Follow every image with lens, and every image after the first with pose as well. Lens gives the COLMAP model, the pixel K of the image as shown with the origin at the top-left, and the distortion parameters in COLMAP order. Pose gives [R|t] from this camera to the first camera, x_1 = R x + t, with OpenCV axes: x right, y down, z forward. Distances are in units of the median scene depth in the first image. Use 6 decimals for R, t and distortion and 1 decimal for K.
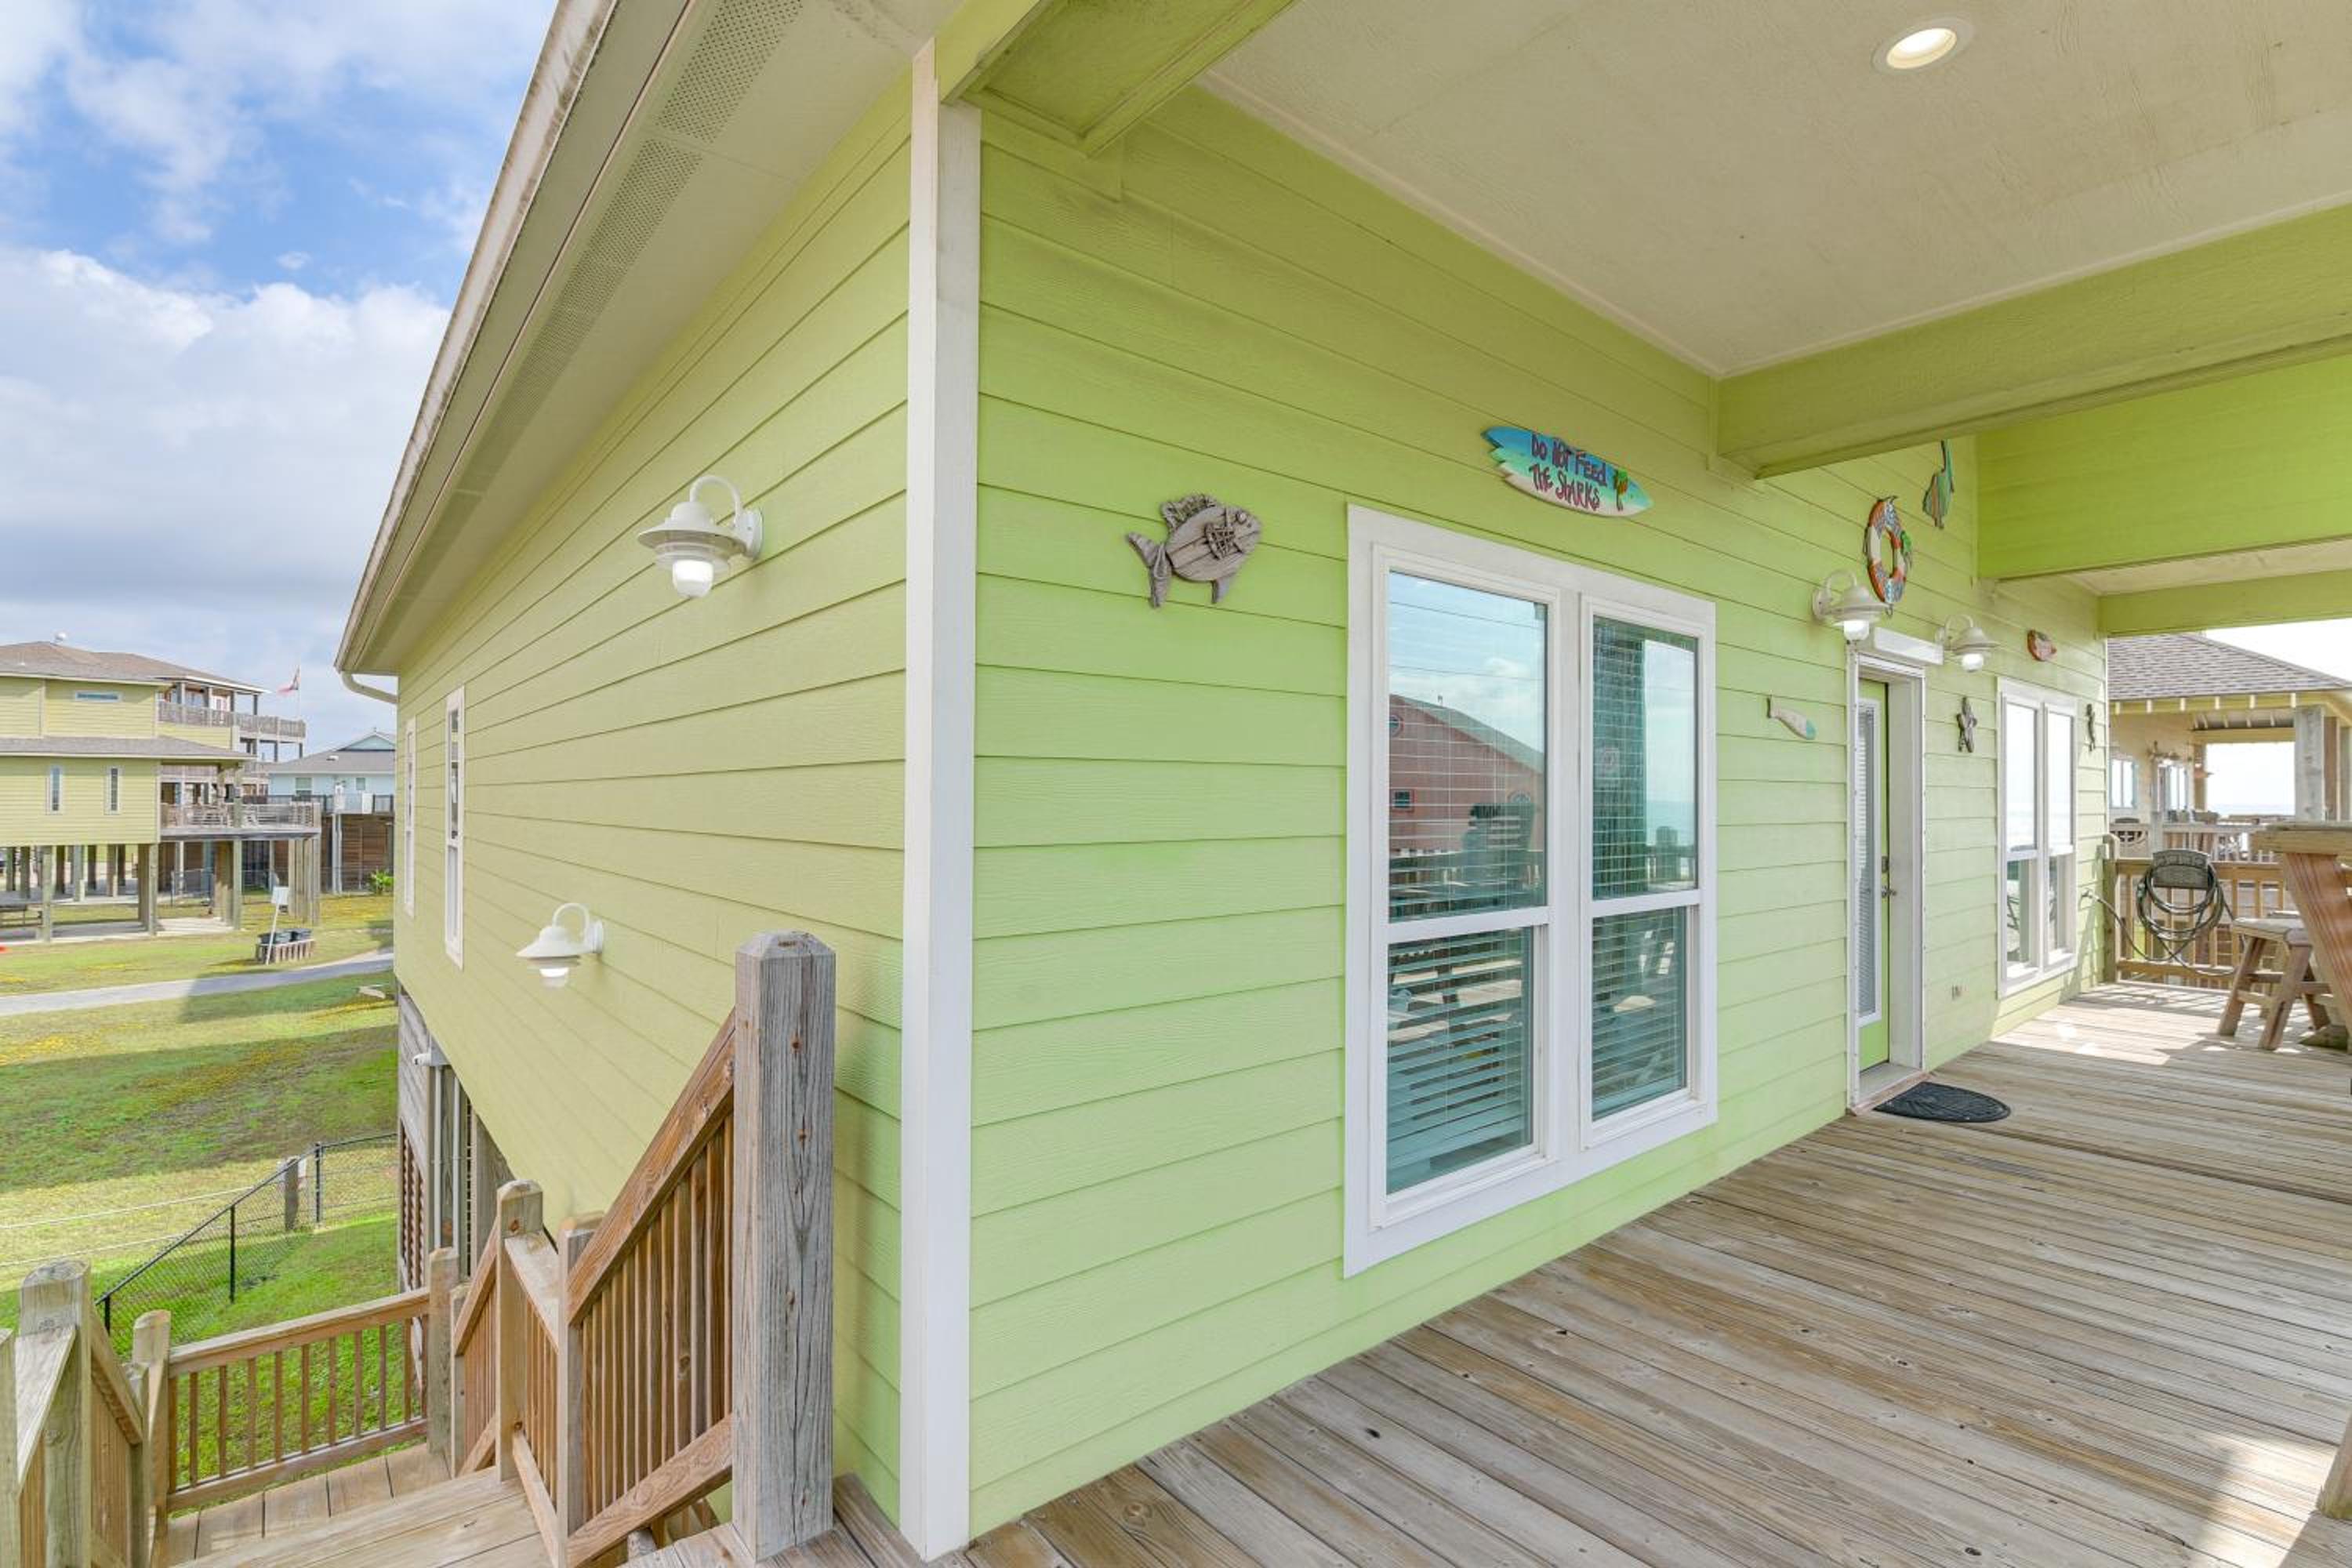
lens RADIAL K [[1084.0, 0, 1176.0], [0, 1084.0, 784.0], [0, 0, 1]] dist [-0.017588, -0.000281]
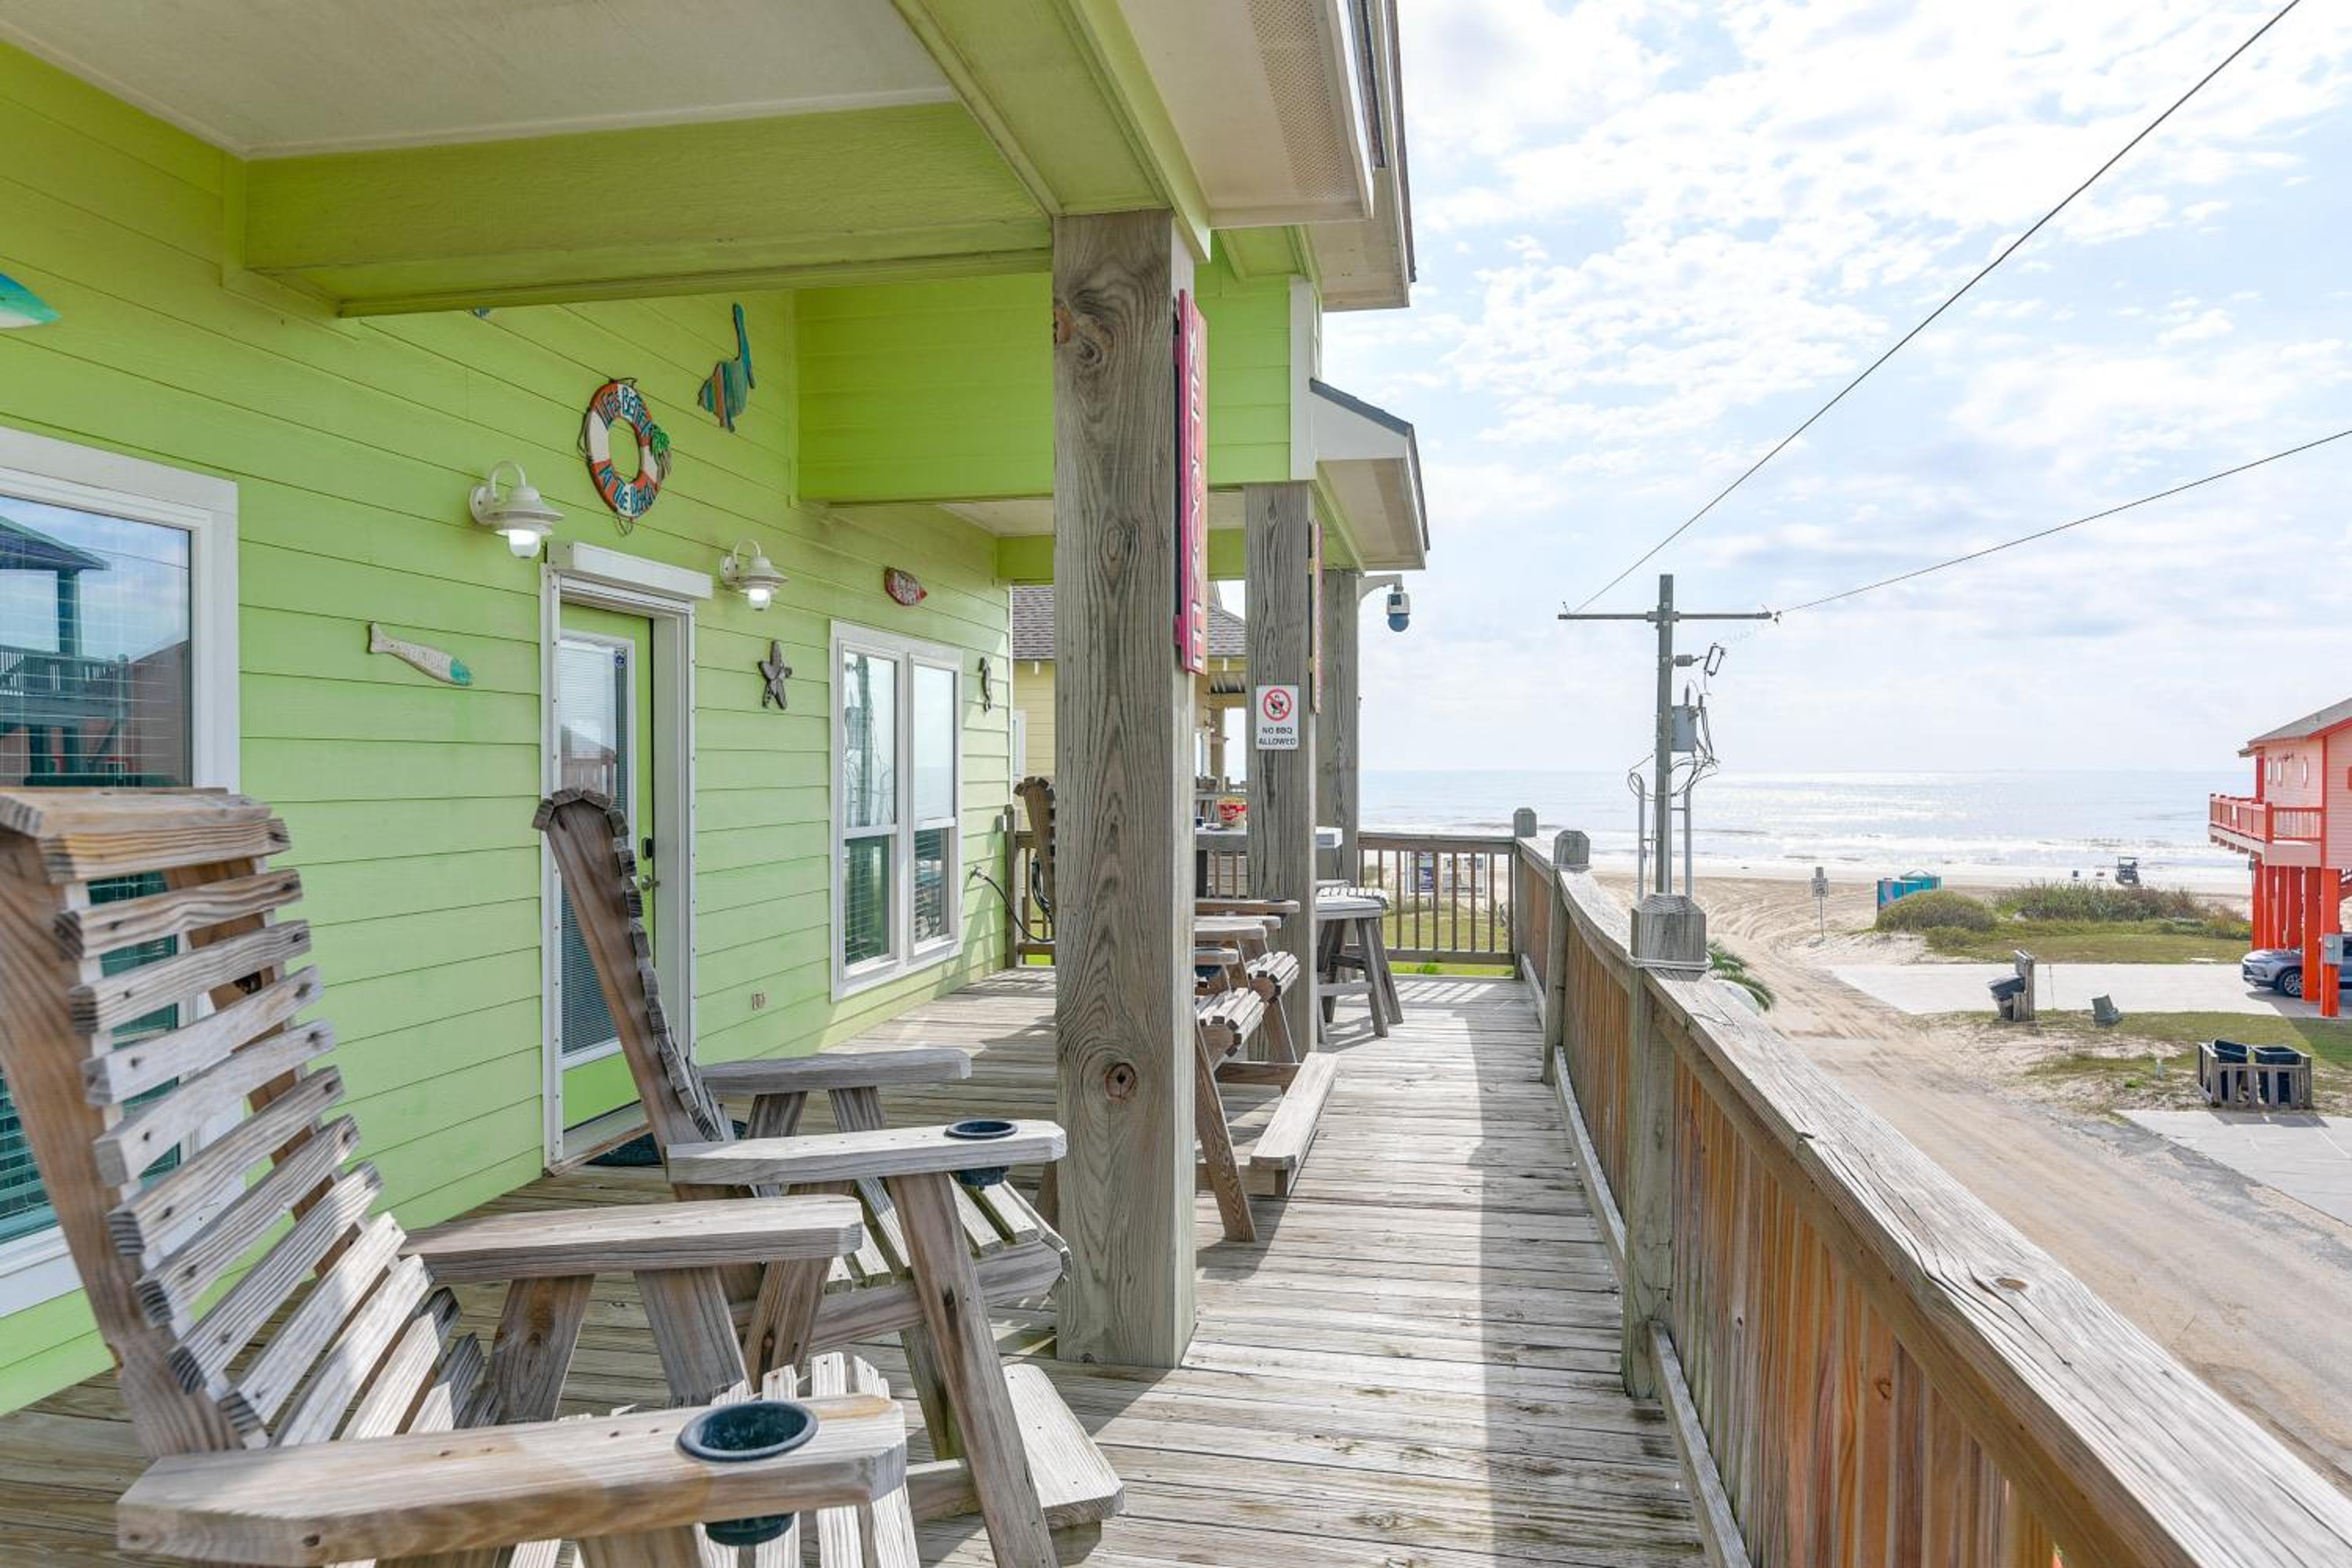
lens RADIAL K [[1518.2, 0, 1176.0], [0, 1518.2, 784.0], [0, 0, 1]] dist [-0.001402, -0.001084]
pose [[0.765786, -0.011836, 0.642987, 0.176111], [-0.004003, 0.999724, 0.023171, 0.000044], [-0.643083, -0.020318, 0.765527, -0.072199]]
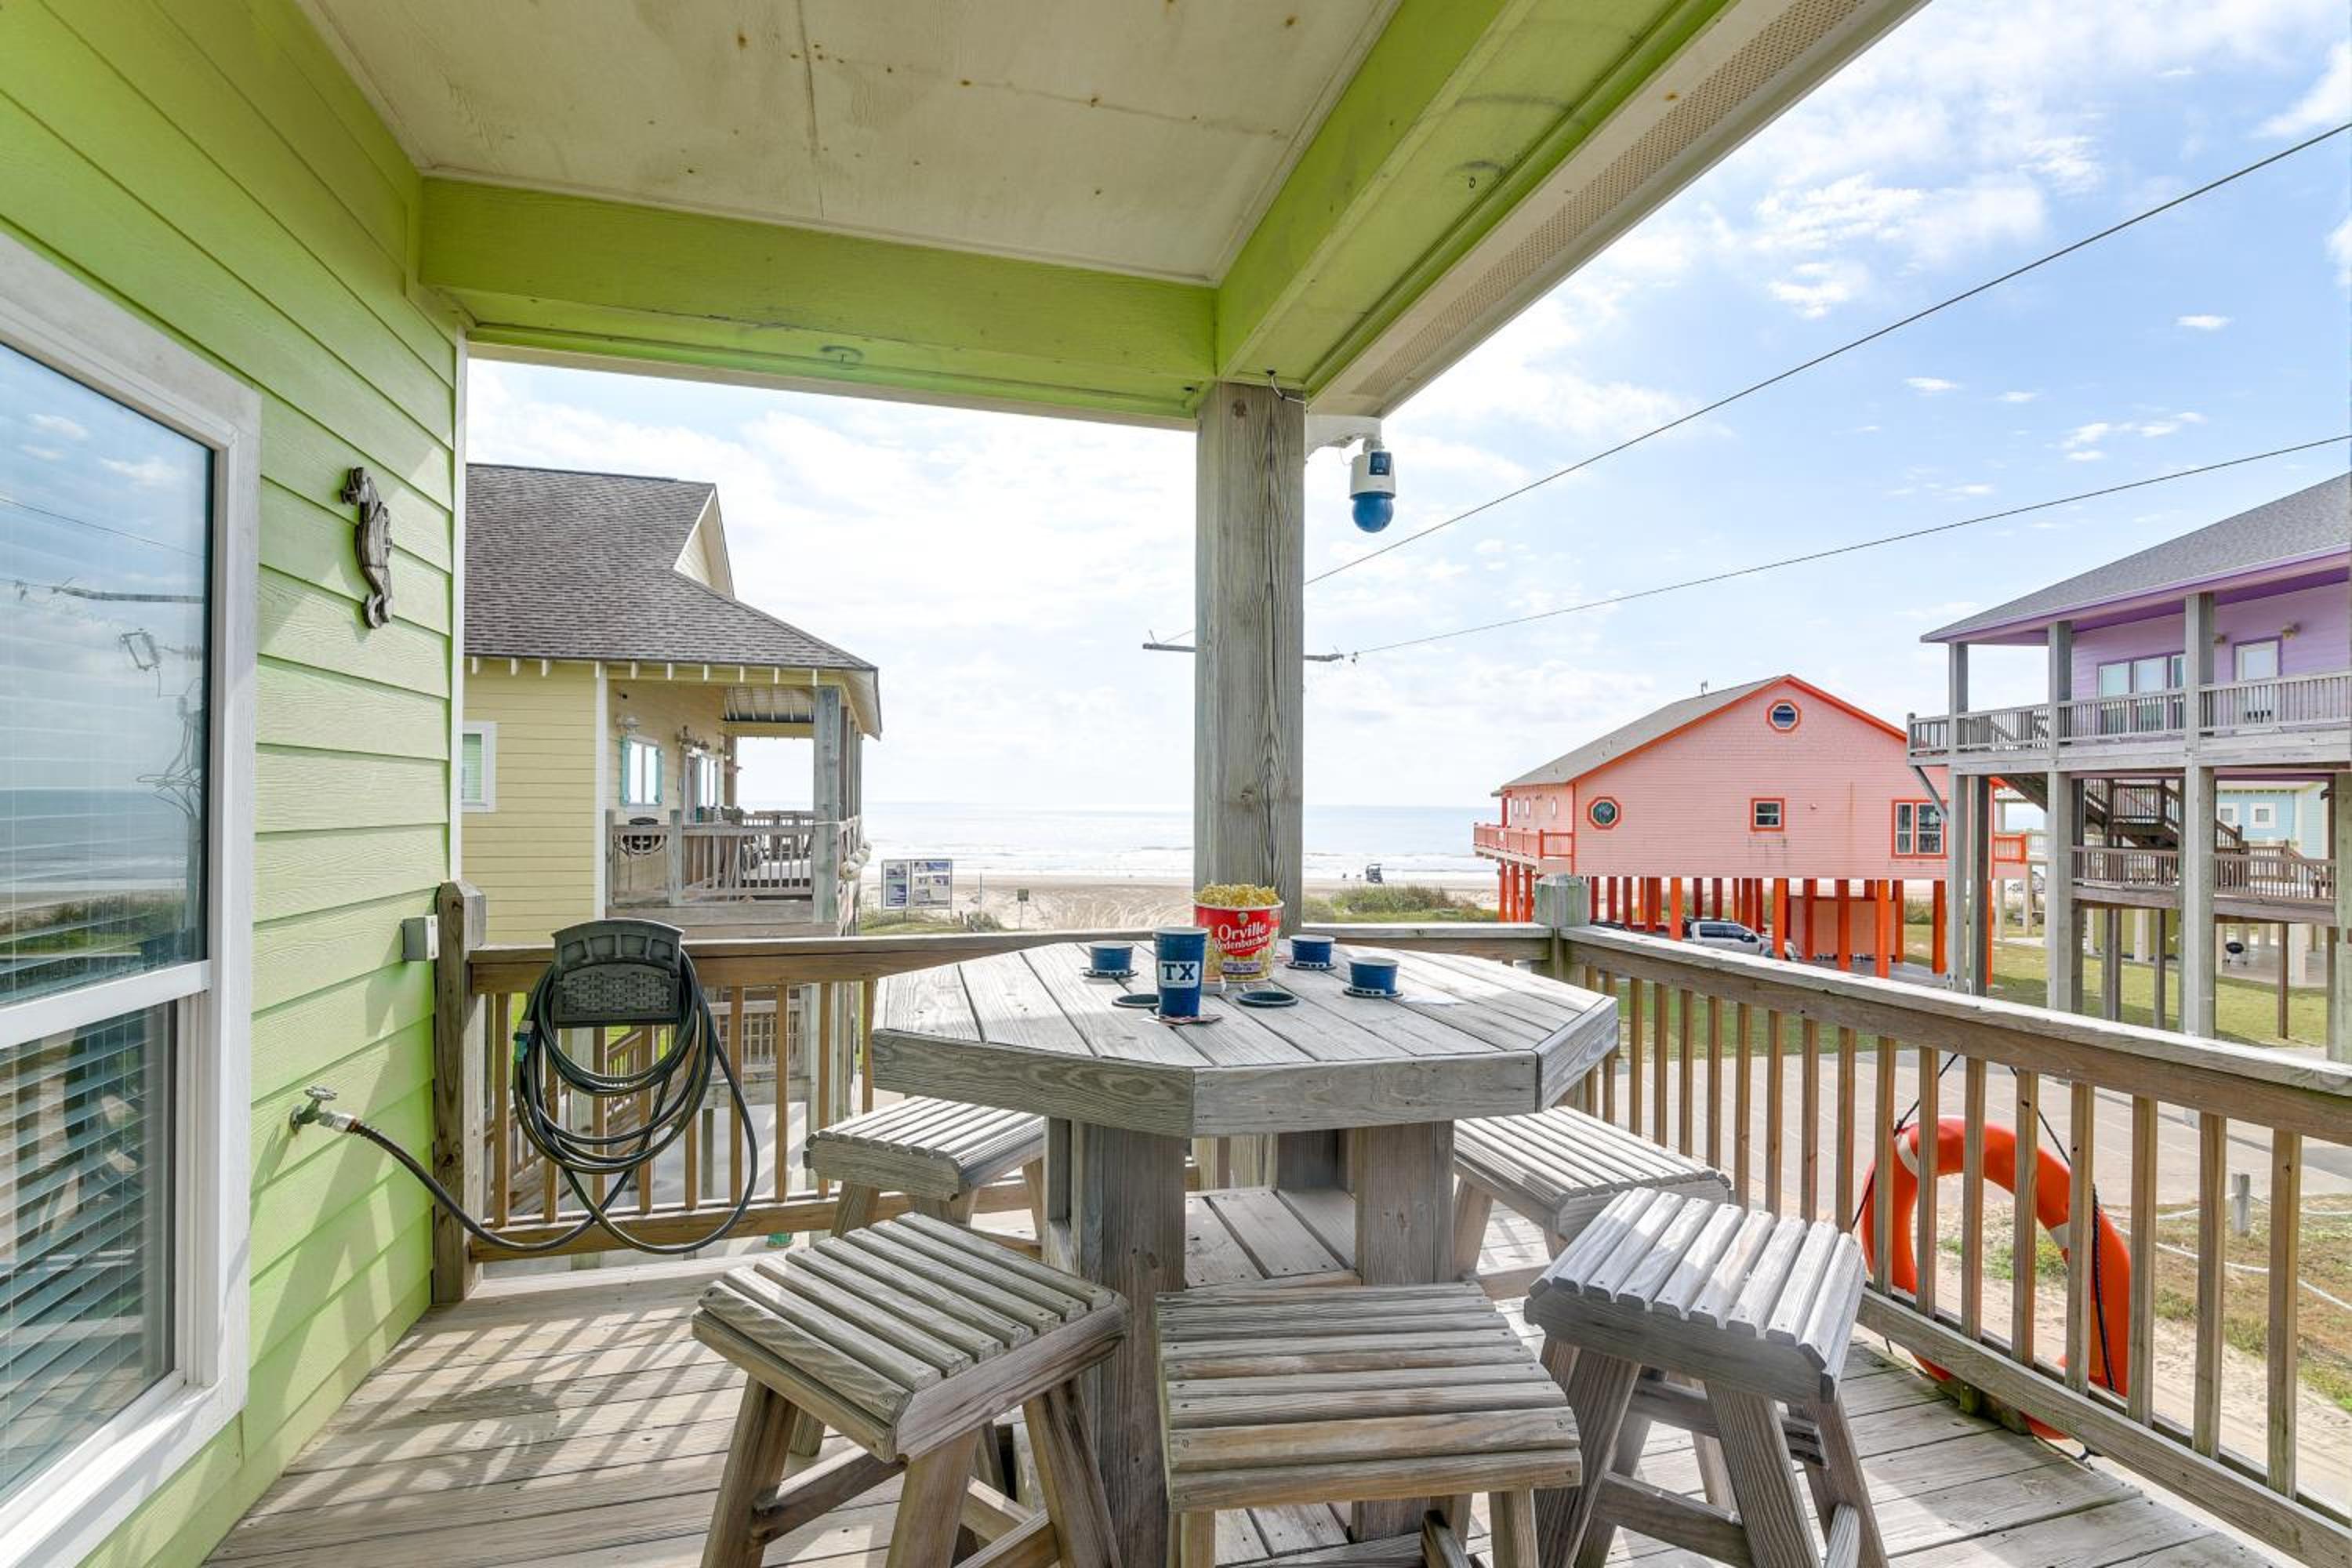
lens RADIAL K [[1153.6, 0, 1246.7], [0, 1153.6, 795.0], [0, 0, 1]] dist [0.000693, 0.000115]
pose [[0.381079, 0.004426, 0.924532, 0.686629], [-0.017176, 0.999850, 0.002293, 0.013941], [-0.924383, -0.016753, 0.381097, 0.679052]]
